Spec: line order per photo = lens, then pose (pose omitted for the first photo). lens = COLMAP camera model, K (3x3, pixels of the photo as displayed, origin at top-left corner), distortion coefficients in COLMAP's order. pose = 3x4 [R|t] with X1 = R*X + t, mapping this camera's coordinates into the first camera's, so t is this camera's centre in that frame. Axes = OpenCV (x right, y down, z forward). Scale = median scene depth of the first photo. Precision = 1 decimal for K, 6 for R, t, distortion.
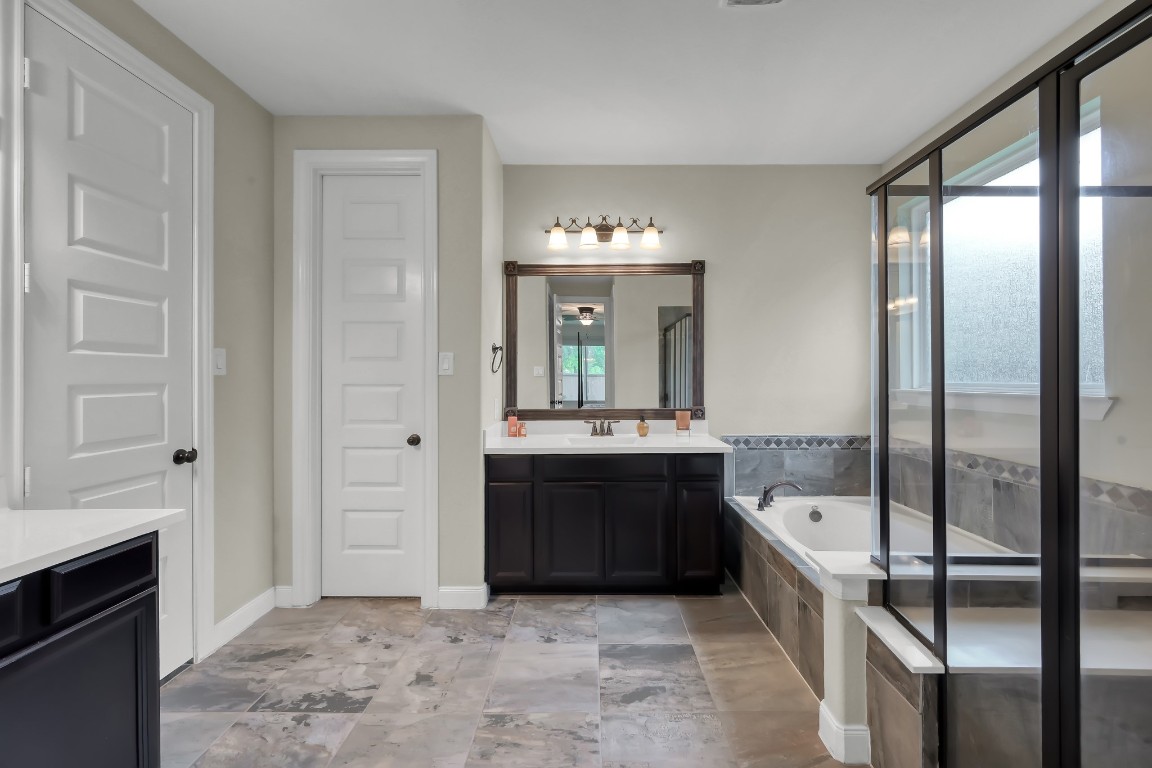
lens RADIAL K [[456.3, 0, 579.0], [0, 456.3, 383.2], [0, 0, 1]] dist [-0.001804, -0.000009]
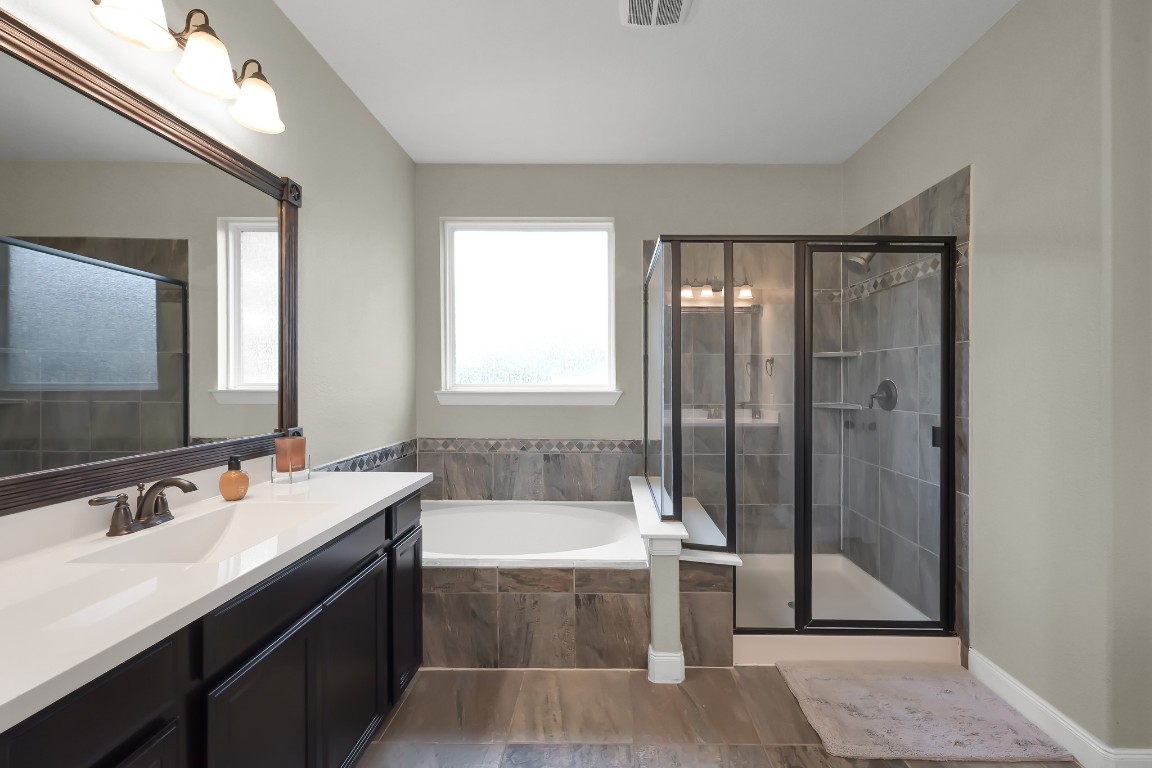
lens RADIAL K [[480.5, 0, 576.0], [0, 480.5, 384.0], [0, 0, 1]] dist [-0.002539, -0.000208]
pose [[-0.020395, -0.005003, 0.999779, -0.531281], [0.006100, 0.999968, 0.005128, -0.008327], [-0.999773, 0.006203, -0.020364, 0.918461]]
